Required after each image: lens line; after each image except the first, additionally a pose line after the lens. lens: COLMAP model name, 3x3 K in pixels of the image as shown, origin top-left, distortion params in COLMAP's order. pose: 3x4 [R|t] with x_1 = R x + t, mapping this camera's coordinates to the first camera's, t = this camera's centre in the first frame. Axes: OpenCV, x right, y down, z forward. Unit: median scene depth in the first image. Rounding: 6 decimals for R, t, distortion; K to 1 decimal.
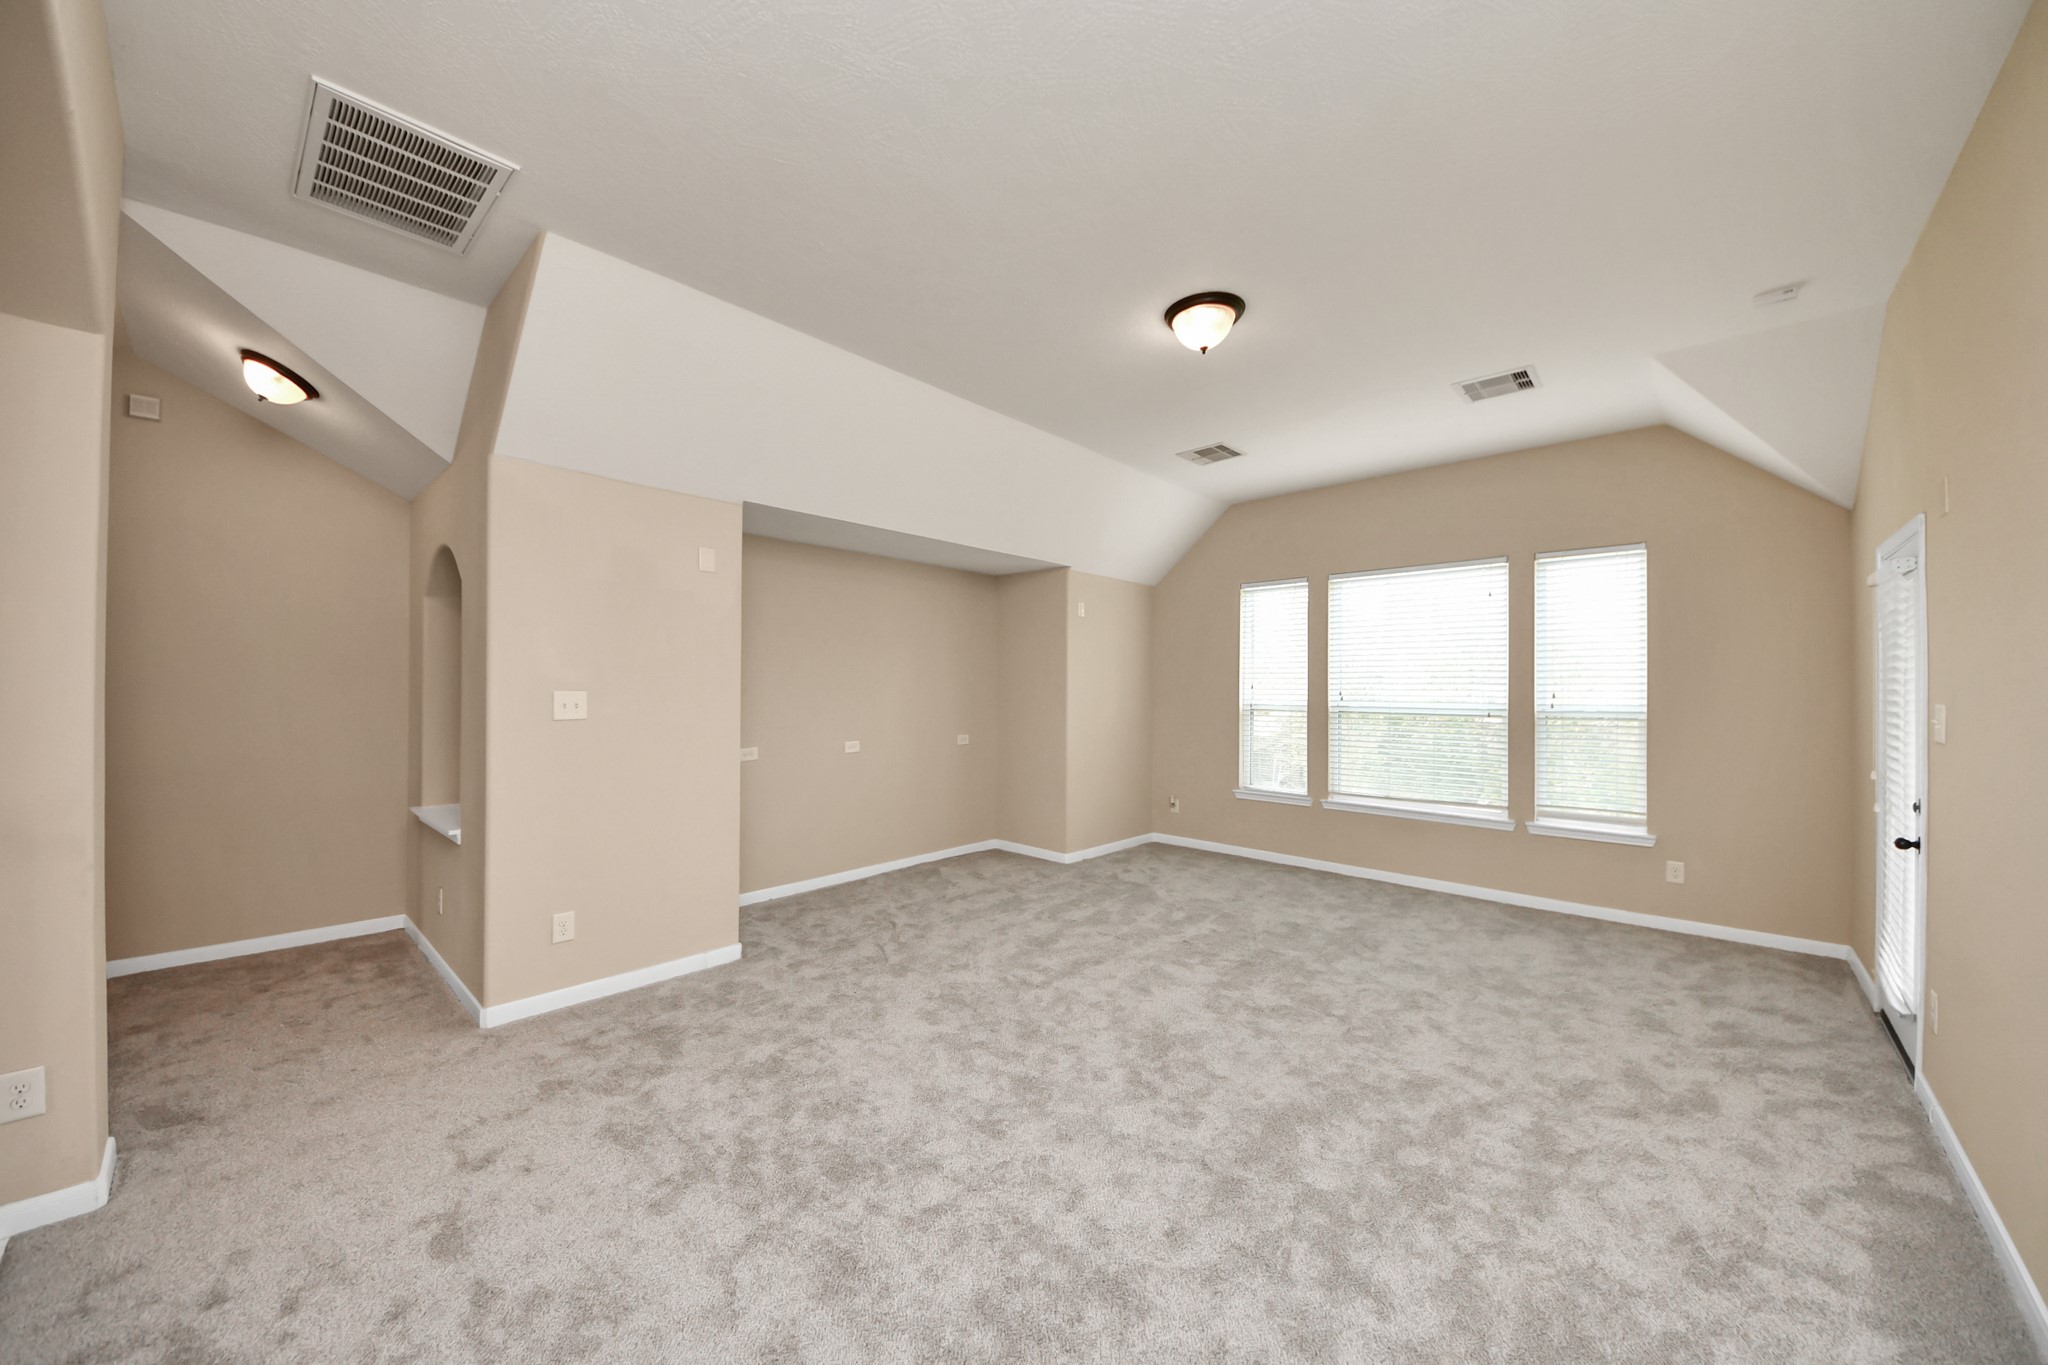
lens RADIAL K [[728.8, 0, 1012.3], [0, 728.8, 680.4], [0, 0, 1]] dist [-0.000949, -0.012351]
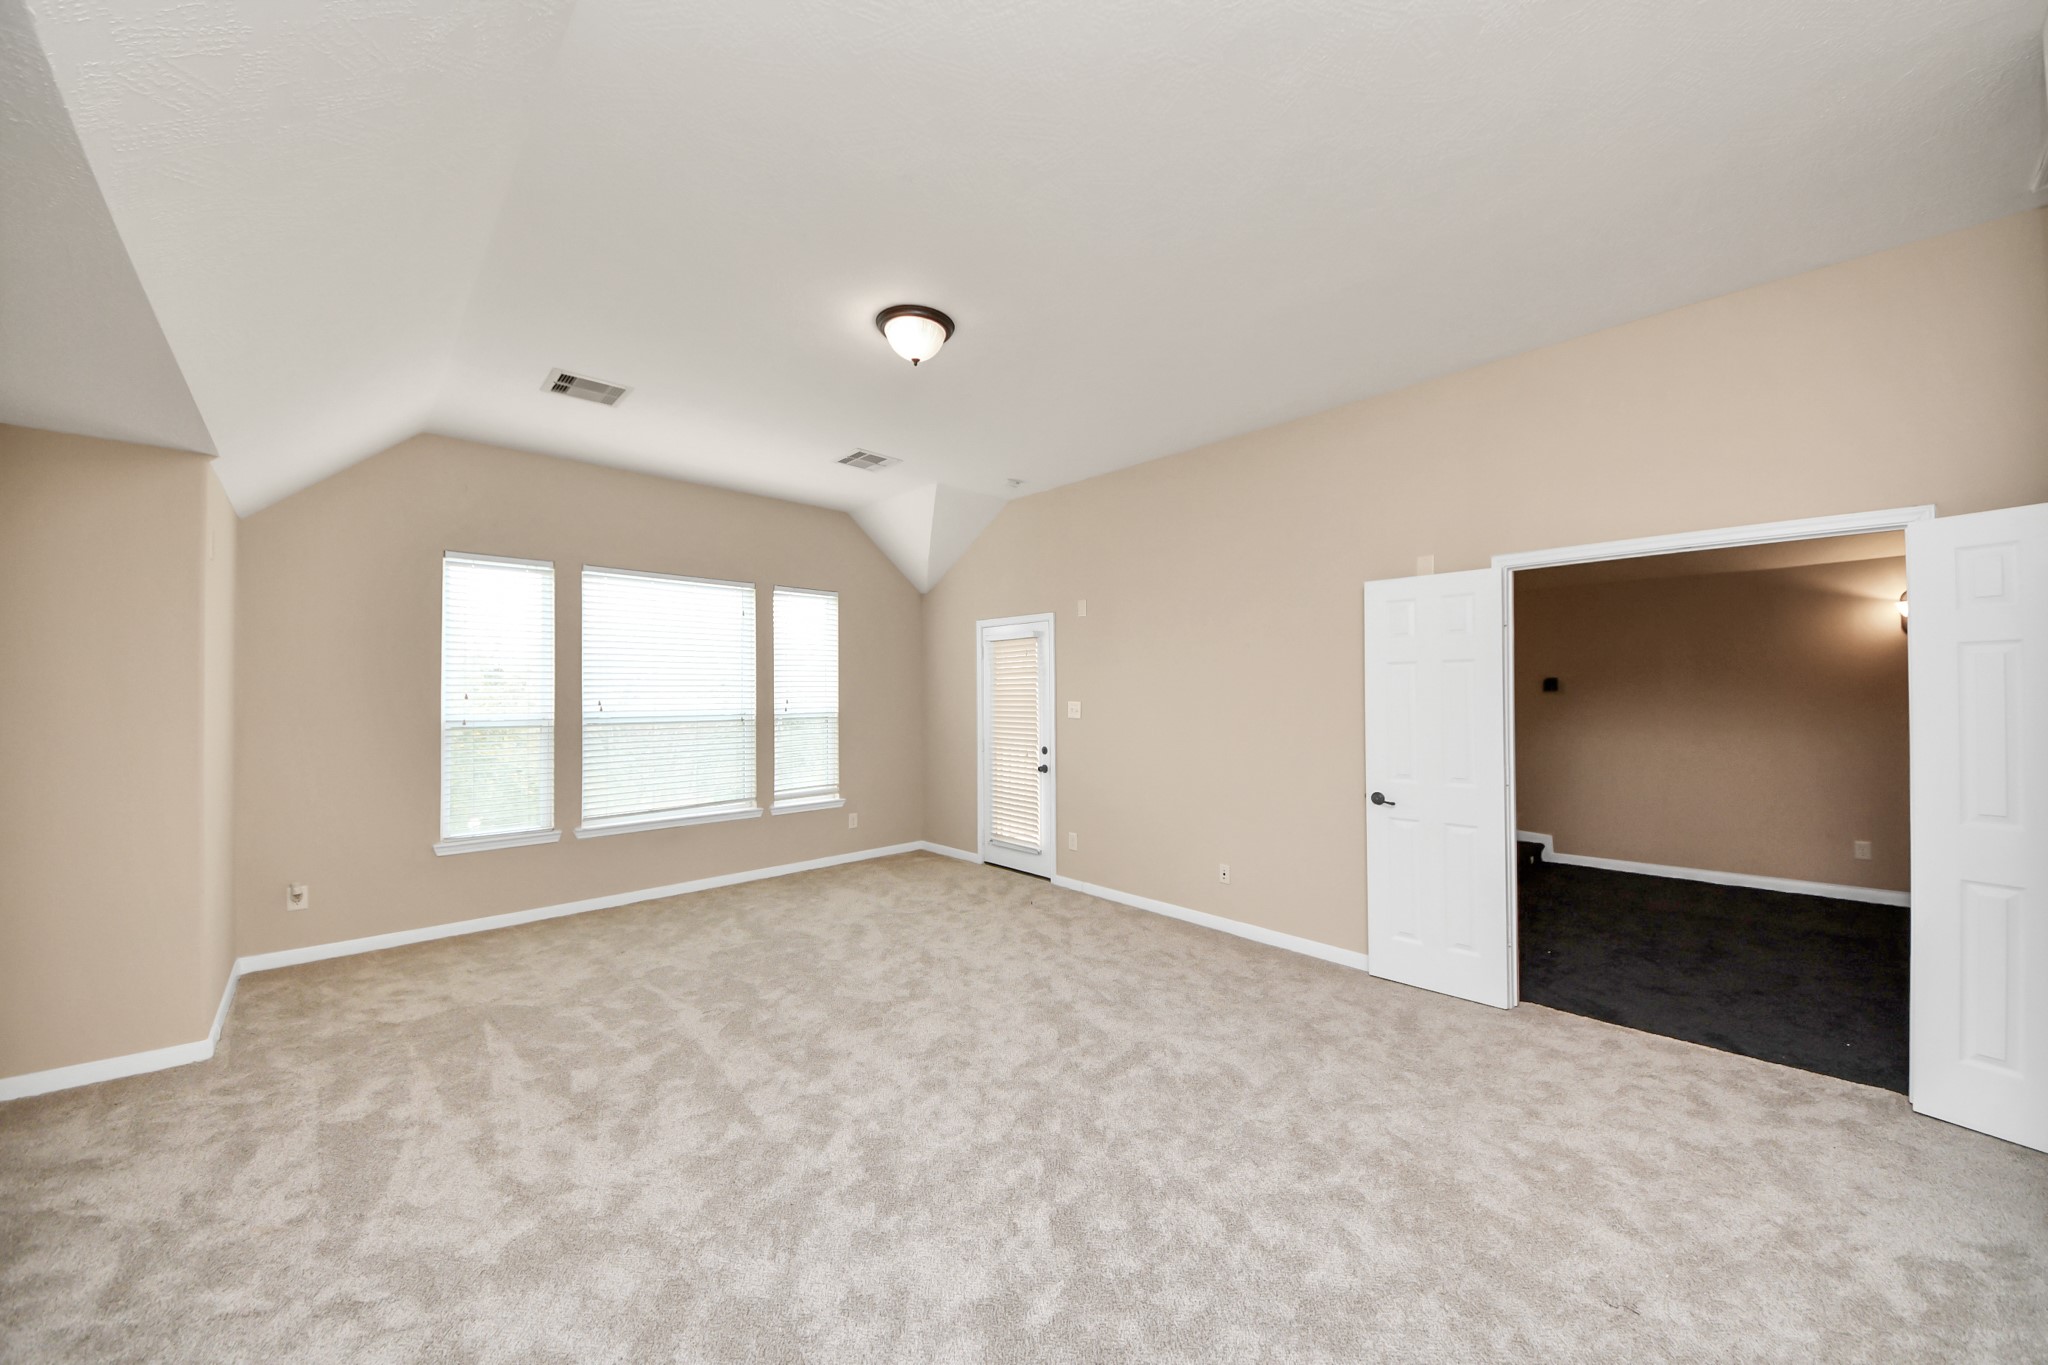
lens RADIAL K [[779.3, 0, 978.4], [0, 779.3, 680.7], [0, 0, 1]] dist [0.000736, -0.009628]
pose [[0.026329, 0.010605, 0.999597, -0.558811], [-0.005768, 0.999929, -0.010456, -0.002246], [-0.999637, -0.005491, 0.026388, 0.607766]]
